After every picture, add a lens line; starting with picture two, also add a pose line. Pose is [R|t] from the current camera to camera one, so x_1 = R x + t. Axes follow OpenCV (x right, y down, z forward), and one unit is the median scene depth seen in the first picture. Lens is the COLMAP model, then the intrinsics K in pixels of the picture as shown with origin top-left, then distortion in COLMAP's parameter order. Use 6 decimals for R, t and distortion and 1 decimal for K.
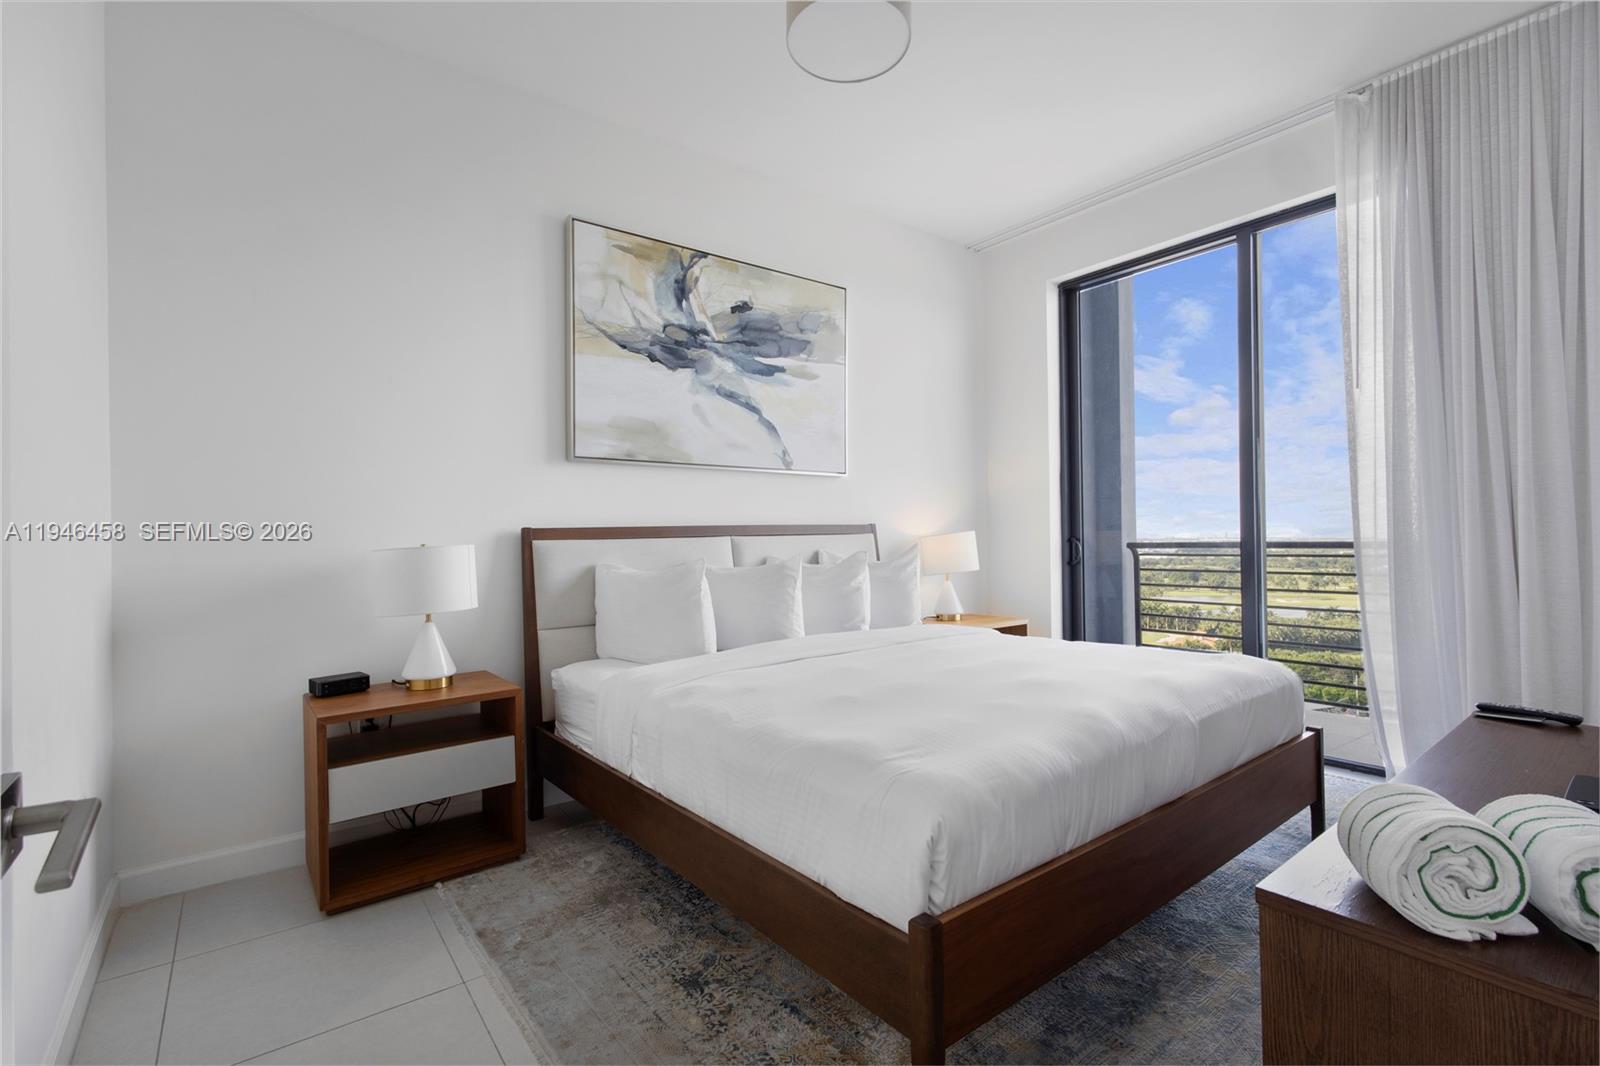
lens RADIAL K [[727.2, 0, 800.0], [0, 727.2, 533.0], [0, 0, 1]] dist [-0.001082, 0.000273]
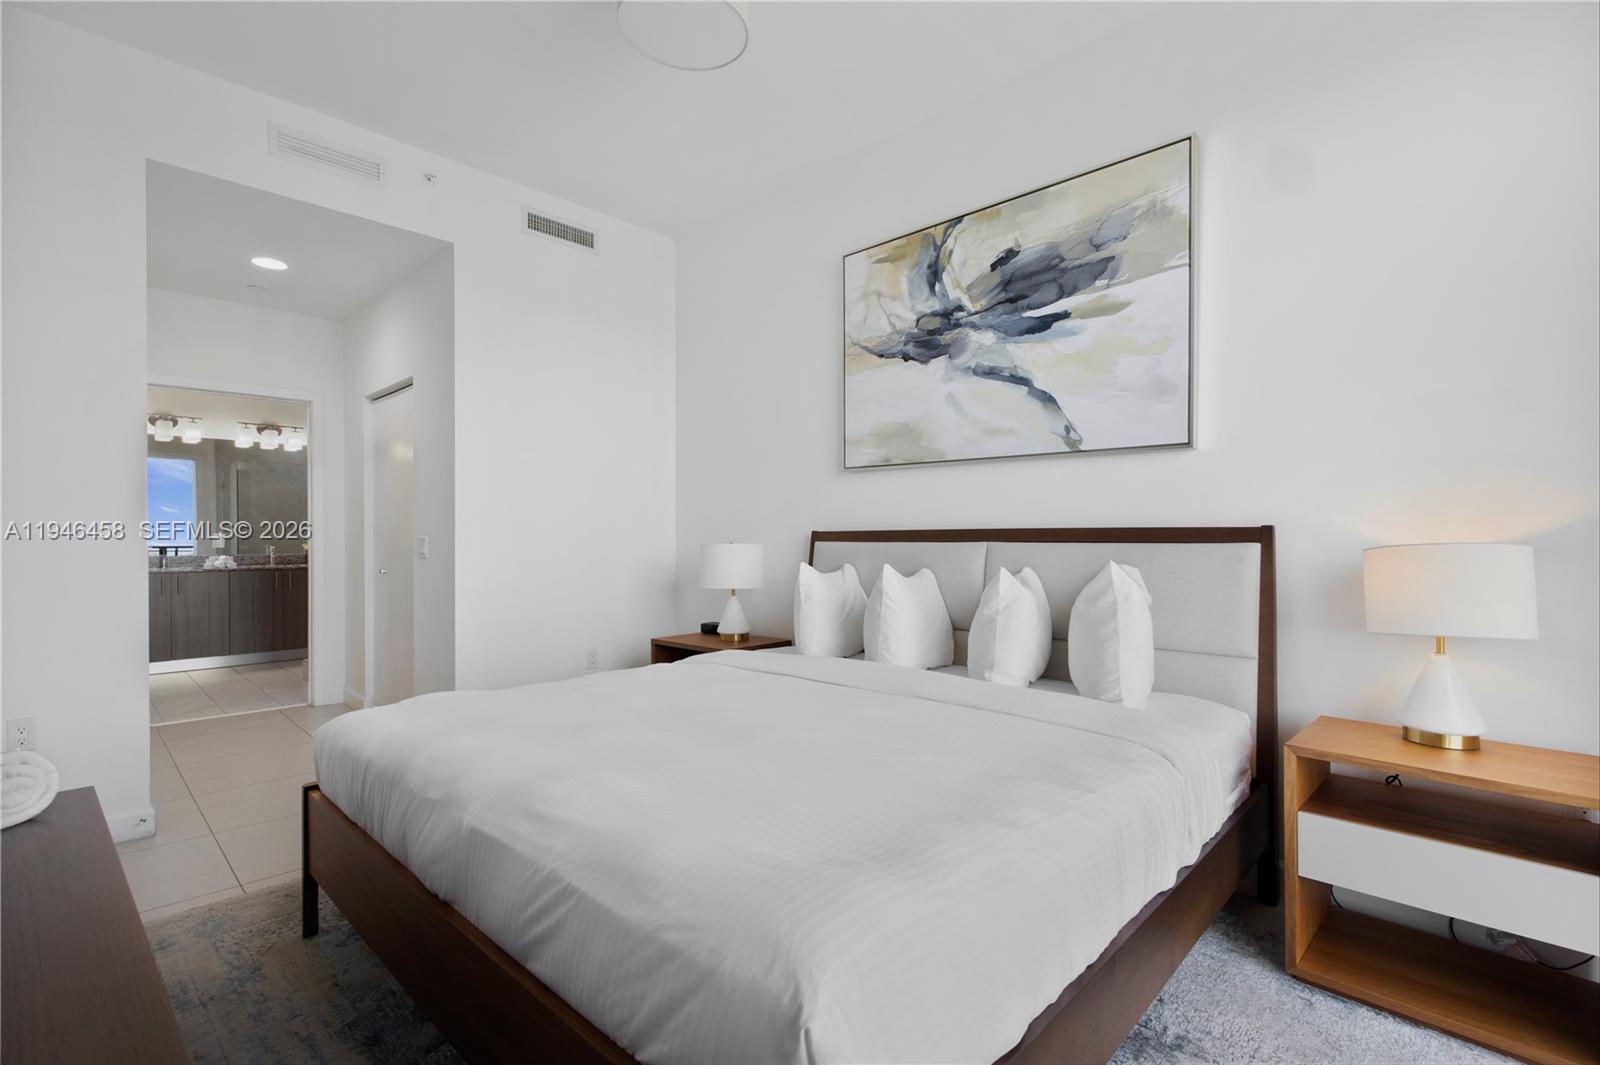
lens RADIAL K [[740.8, 0, 800.0], [0, 740.8, 532.5], [0, 0, 1]] dist [-0.001671, -0.000058]
pose [[0.146912, 0.013196, -0.989062, 0.728906], [0.001166, 0.999908, 0.013514, -0.018703], [0.989149, -0.003139, 0.146883, 0.680139]]
